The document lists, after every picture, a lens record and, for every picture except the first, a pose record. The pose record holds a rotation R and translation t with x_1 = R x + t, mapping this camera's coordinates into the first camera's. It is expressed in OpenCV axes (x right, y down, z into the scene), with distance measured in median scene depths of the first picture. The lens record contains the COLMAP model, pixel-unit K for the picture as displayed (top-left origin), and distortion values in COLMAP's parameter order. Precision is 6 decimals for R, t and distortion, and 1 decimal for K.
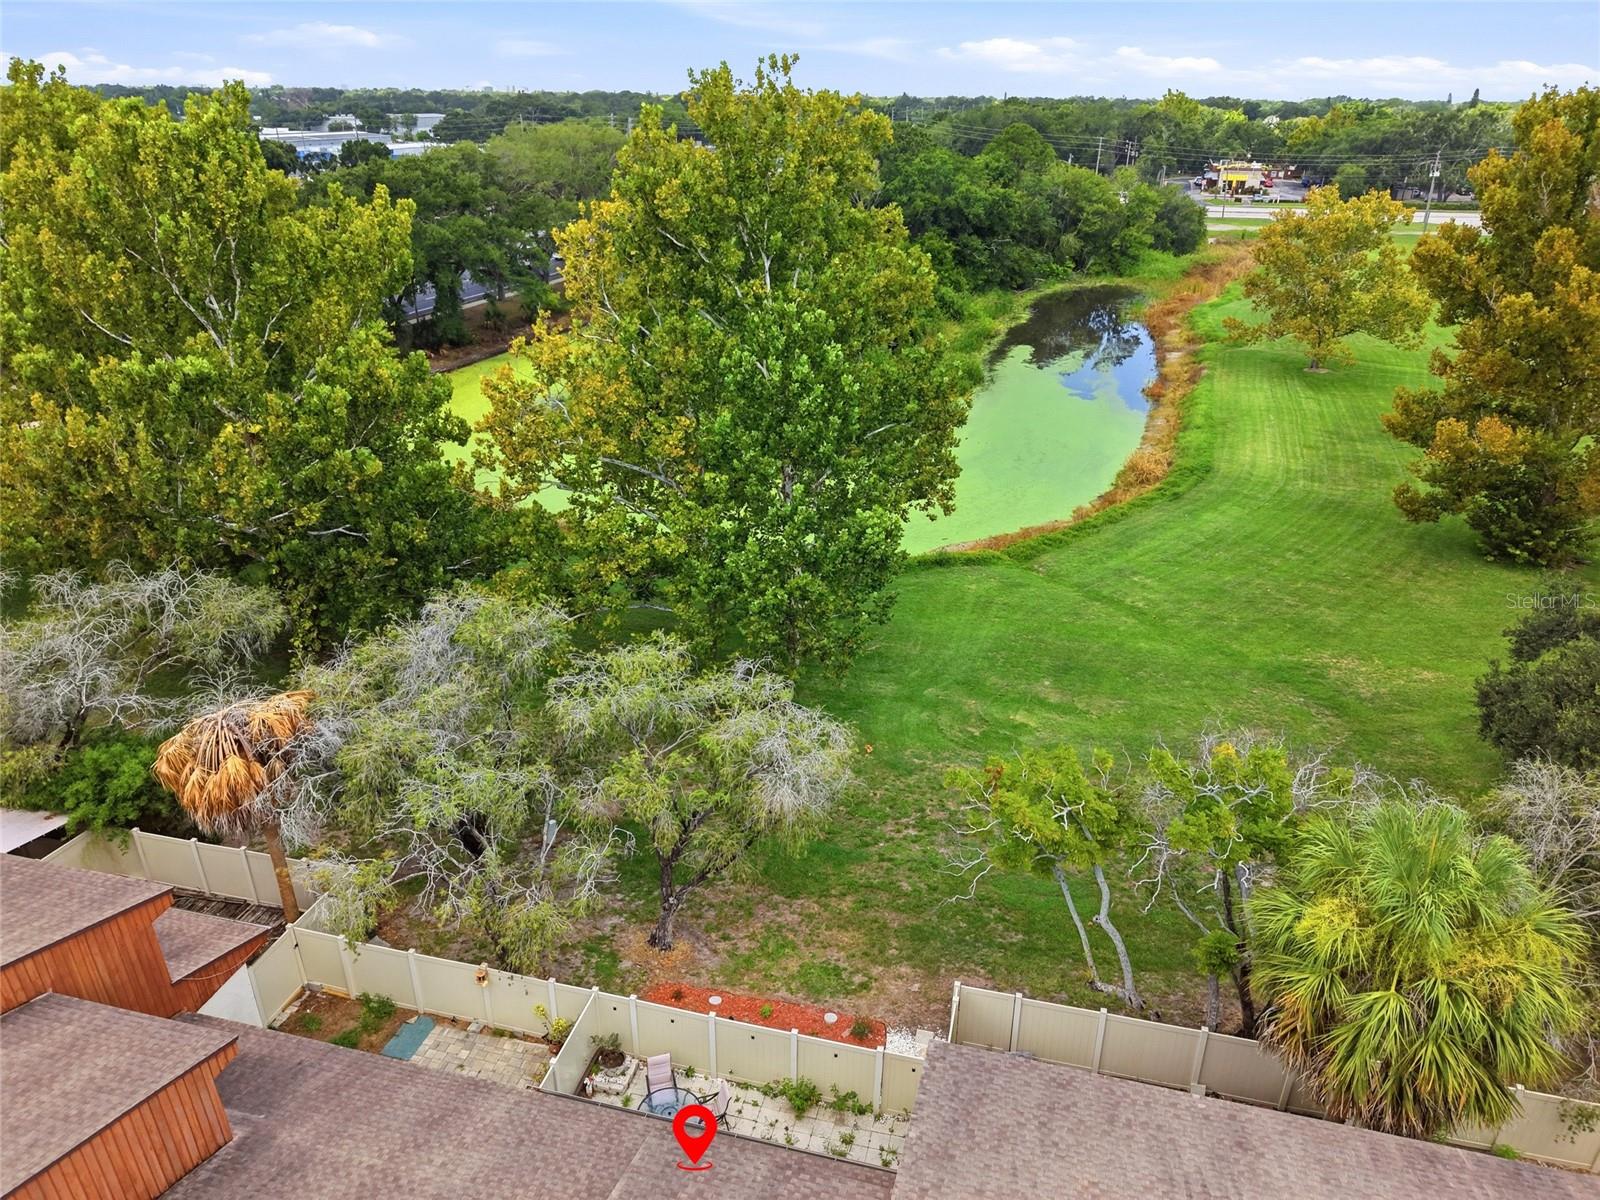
lens RADIAL K [[1056.3, 0, 789.4], [0, 1056.3, 605.8], [0, 0, 1]] dist [-0.002589, 0.001320]
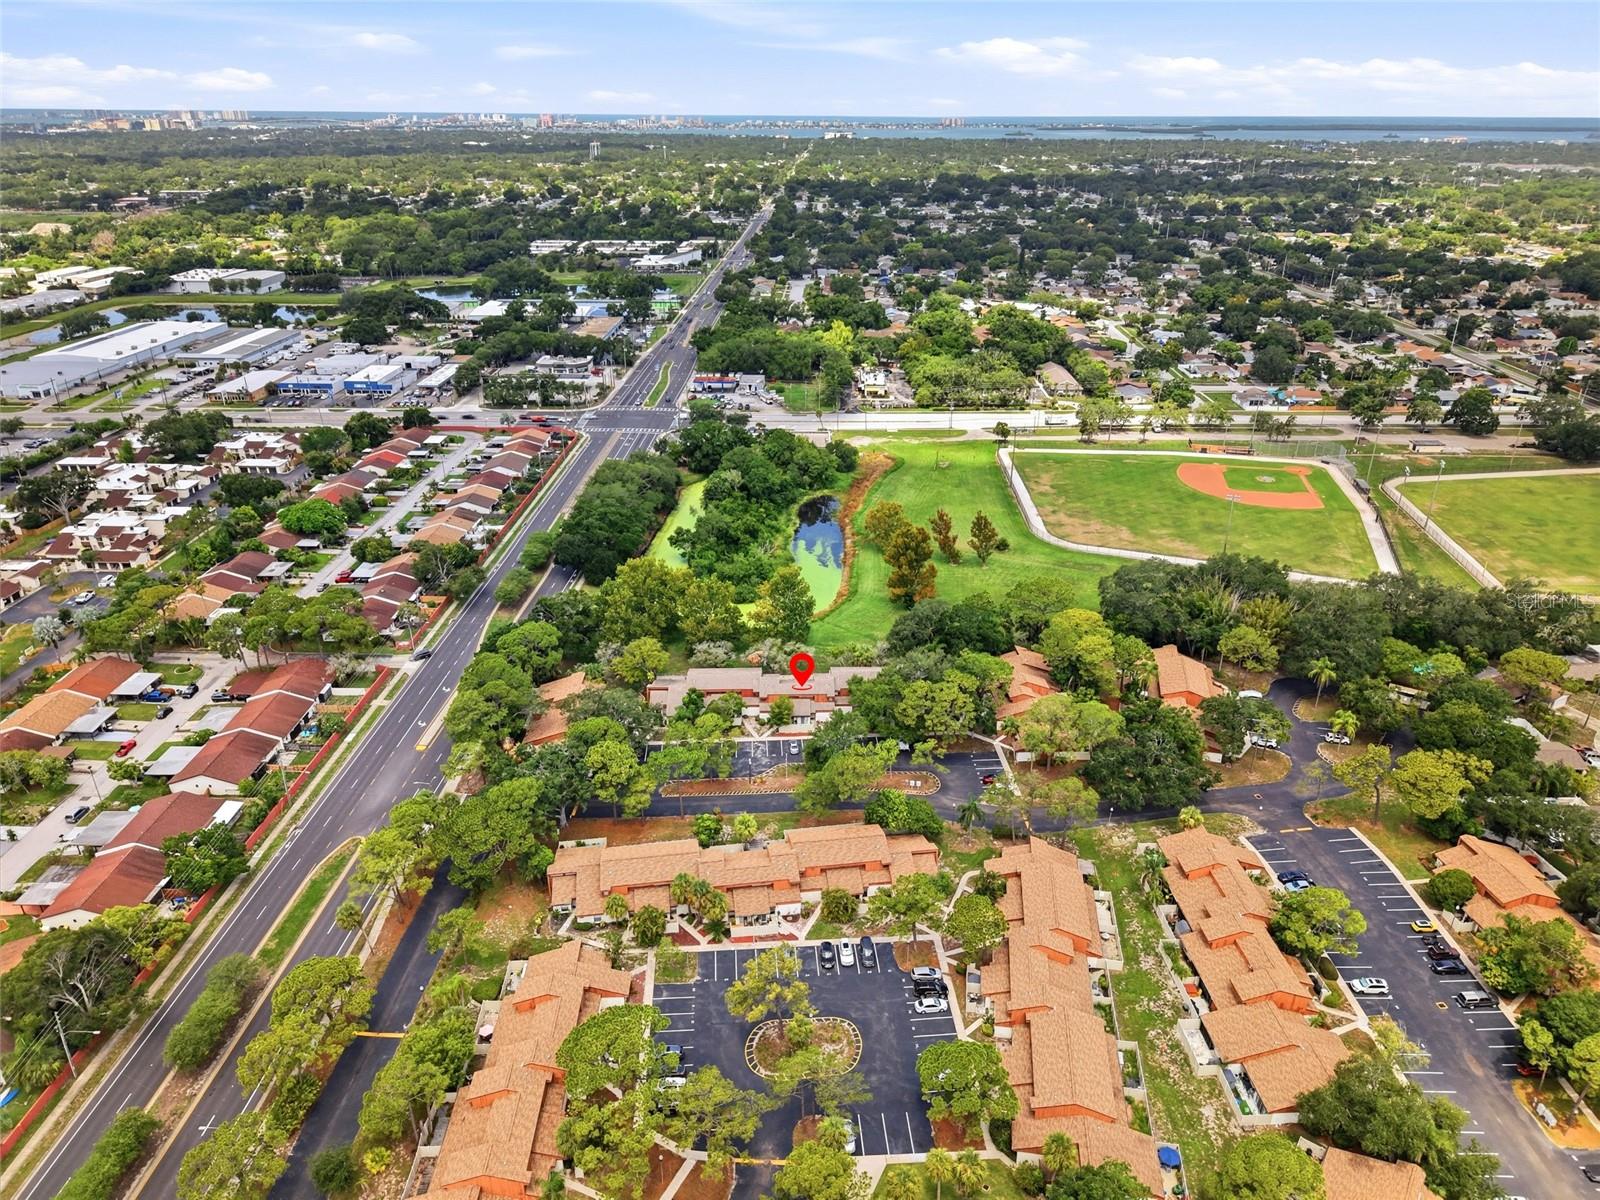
lens RADIAL K [[1016.6, 0, 801.0], [0, 1016.6, 557.8], [0, 0, 1]] dist [0.003358, 0.000637]
pose [[0.959745, -0.107874, 0.259332, -0.694564], [0.122550, 0.991613, -0.041058, -0.095716], [-0.252728, 0.071187, 0.964915, -2.325436]]
